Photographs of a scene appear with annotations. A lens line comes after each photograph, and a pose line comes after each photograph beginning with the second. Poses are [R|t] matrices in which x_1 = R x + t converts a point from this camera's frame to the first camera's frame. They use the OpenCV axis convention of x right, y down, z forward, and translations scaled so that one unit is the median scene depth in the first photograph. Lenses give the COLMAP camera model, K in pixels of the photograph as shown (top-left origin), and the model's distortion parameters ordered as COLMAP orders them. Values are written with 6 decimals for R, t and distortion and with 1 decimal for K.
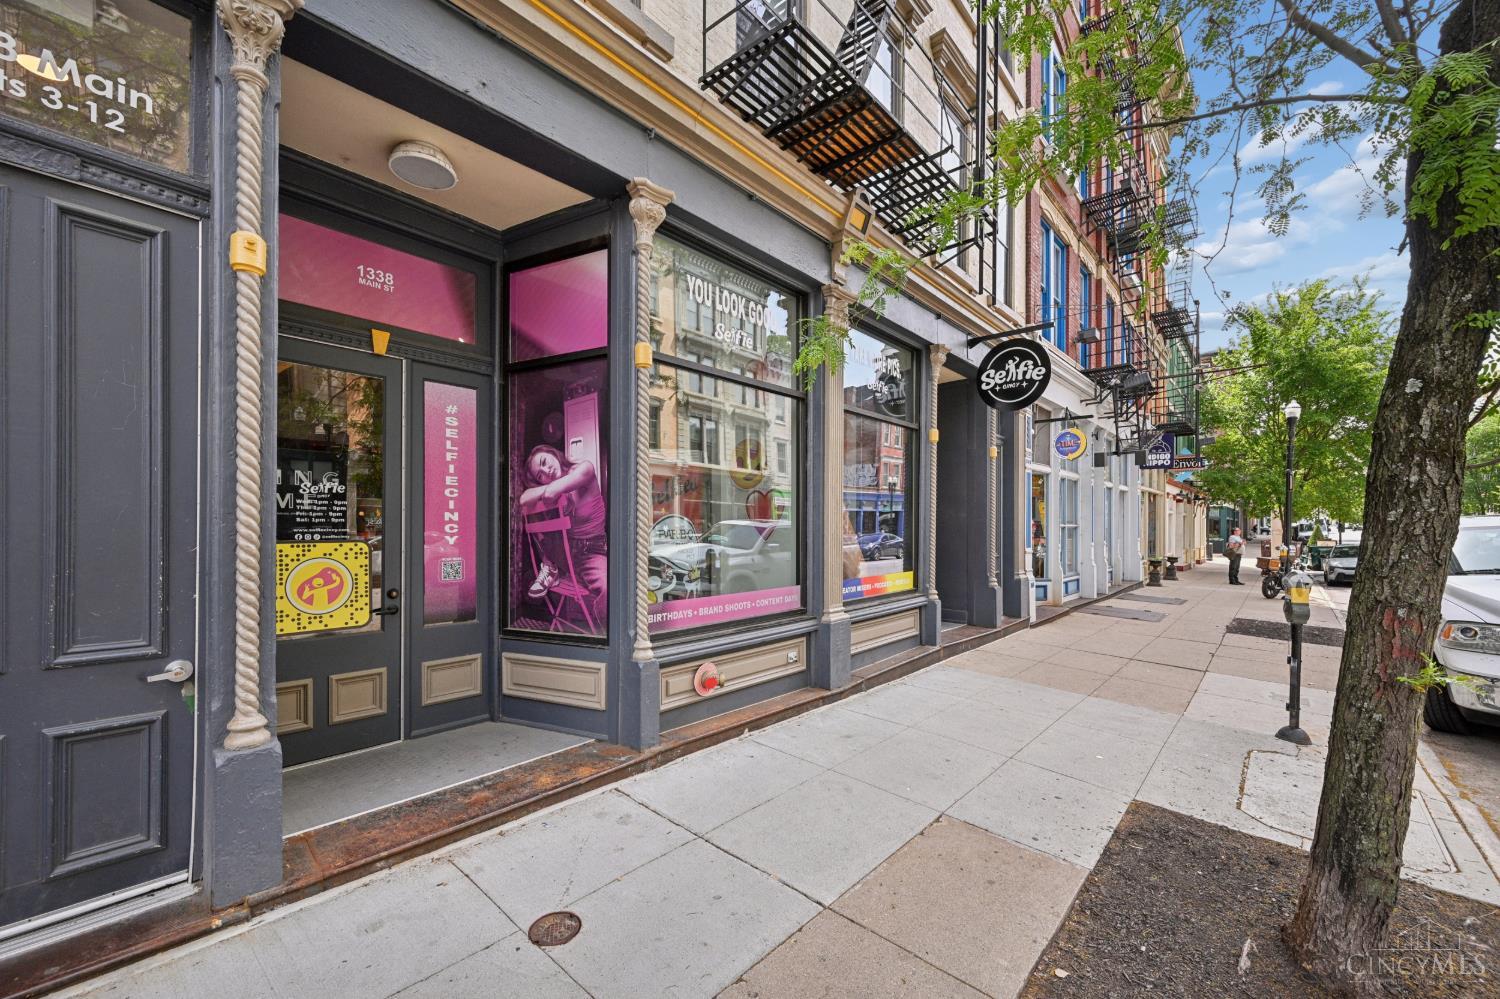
lens RADIAL K [[593.1, 0, 747.1], [0, 593.1, 515.1], [0, 0, 1]] dist [-0.003782, -0.000269]
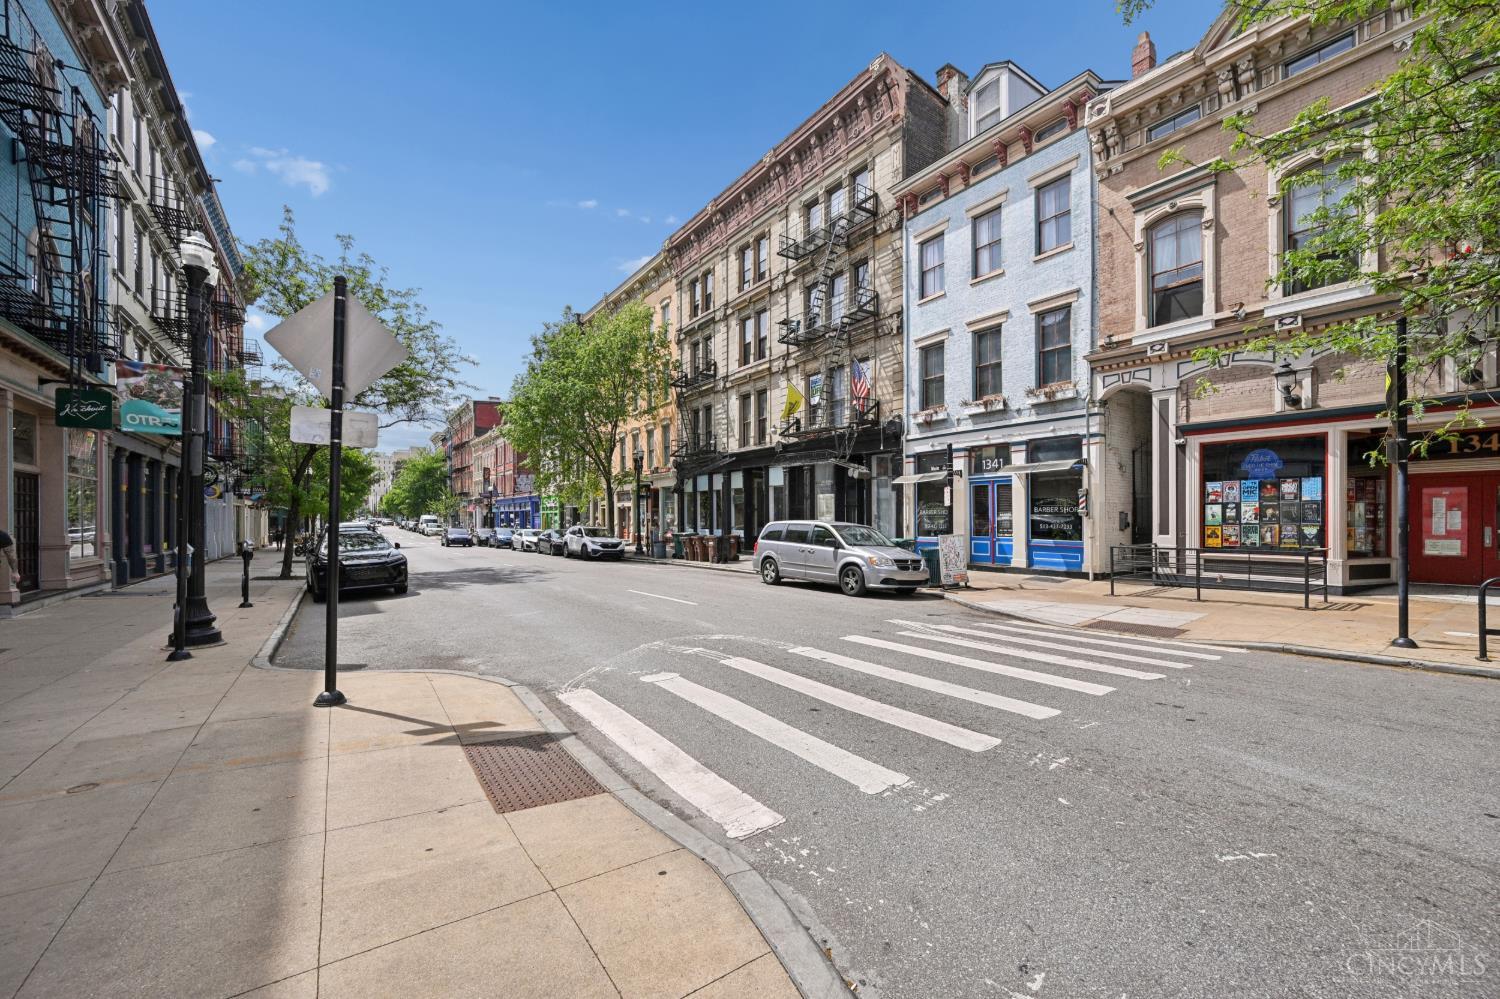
lens RADIAL K [[593.1, 0, 744.4], [0, 593.1, 510.6], [0, 0, 1]] dist [-0.003782, -0.000269]
pose [[0.230810, 0.000504, 0.972999, -0.584890], [-0.008100, 0.999966, 0.001403, -0.029677], [-0.972965, -0.008206, 0.230806, -0.751474]]
